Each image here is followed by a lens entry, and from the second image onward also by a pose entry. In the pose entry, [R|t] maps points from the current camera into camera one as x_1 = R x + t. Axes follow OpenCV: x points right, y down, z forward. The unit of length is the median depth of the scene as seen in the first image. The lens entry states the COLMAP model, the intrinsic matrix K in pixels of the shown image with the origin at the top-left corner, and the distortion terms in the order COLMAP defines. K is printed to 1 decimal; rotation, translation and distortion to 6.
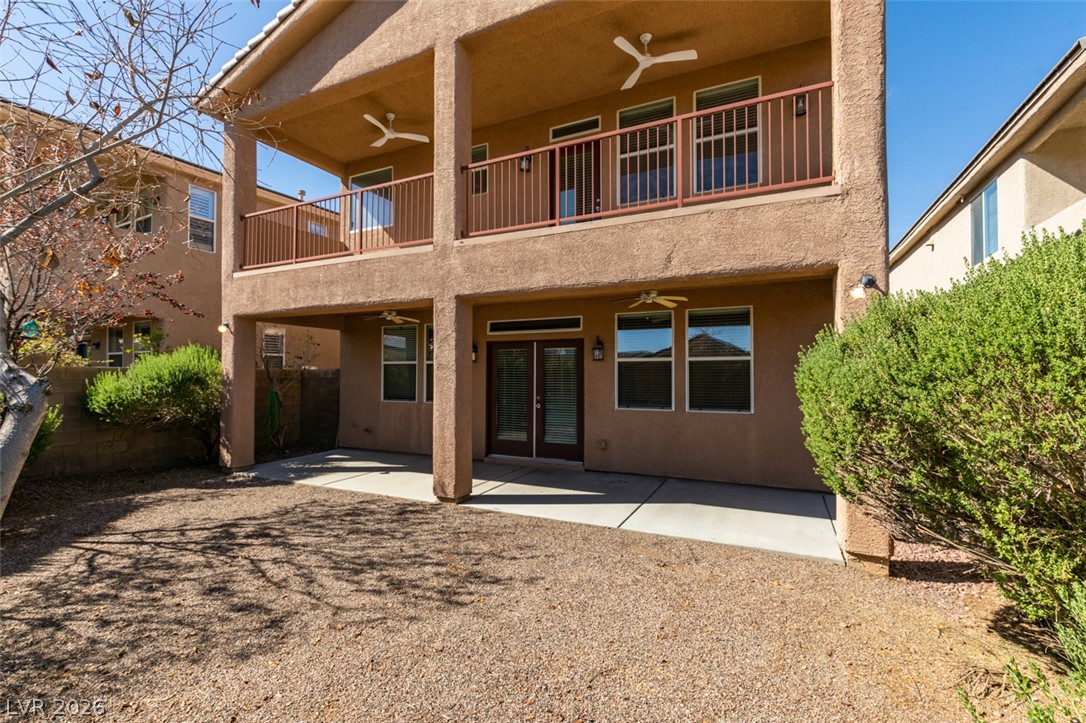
lens RADIAL K [[486.5, 0, 539.5], [0, 486.5, 367.2], [0, 0, 1]] dist [-0.000364, -0.000452]
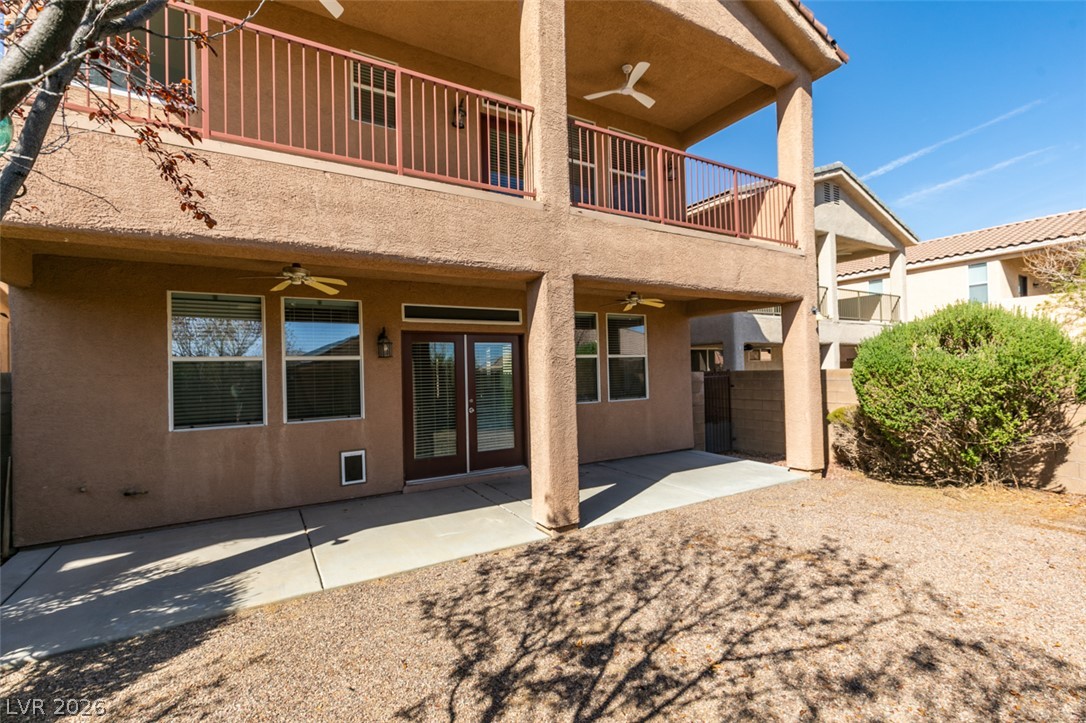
lens RADIAL K [[486.5, 0, 539.5], [0, 486.5, 367.2], [0, 0, 1]] dist [-0.000364, -0.000452]
pose [[0.546098, -0.007320, 0.837690, -1.115569], [0.011747, 0.999930, 0.001079, 0.008588], [-0.837639, 0.009251, 0.546146, 0.757737]]
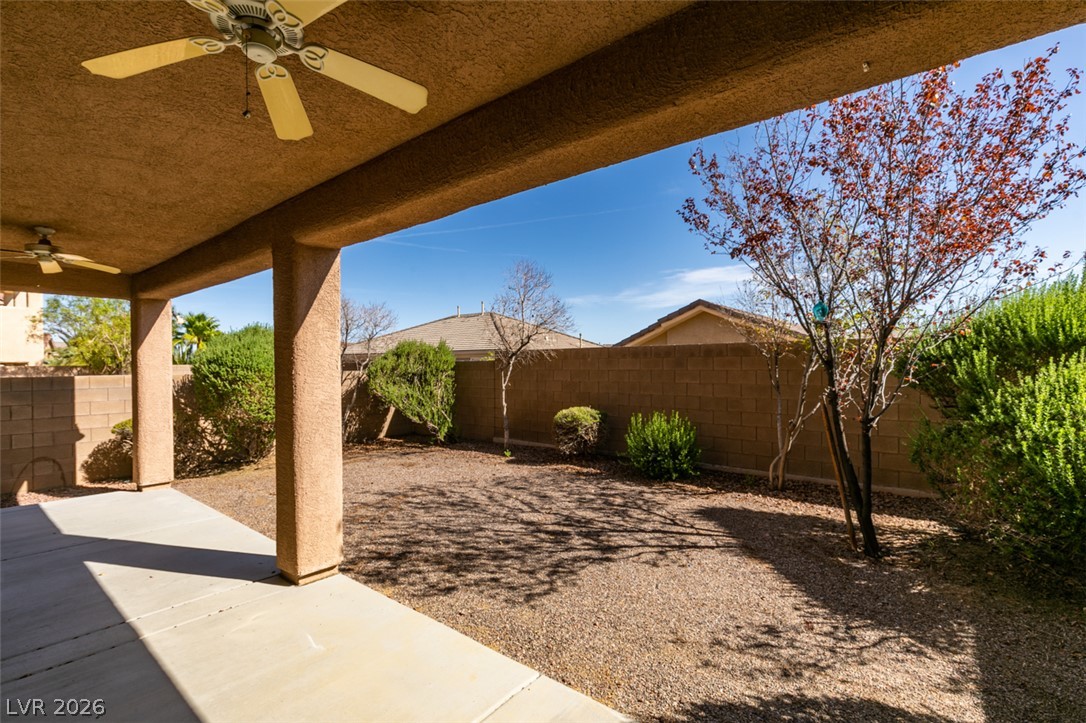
lens RADIAL K [[486.5, 0, 539.5], [0, 486.5, 367.2], [0, 0, 1]] dist [-0.000364, -0.000452]
pose [[-0.975676, 0.006591, 0.219117, -0.776818], [0.005025, 0.999958, -0.007706, 0.021581], [-0.219159, -0.006418, -0.975668, 2.002121]]
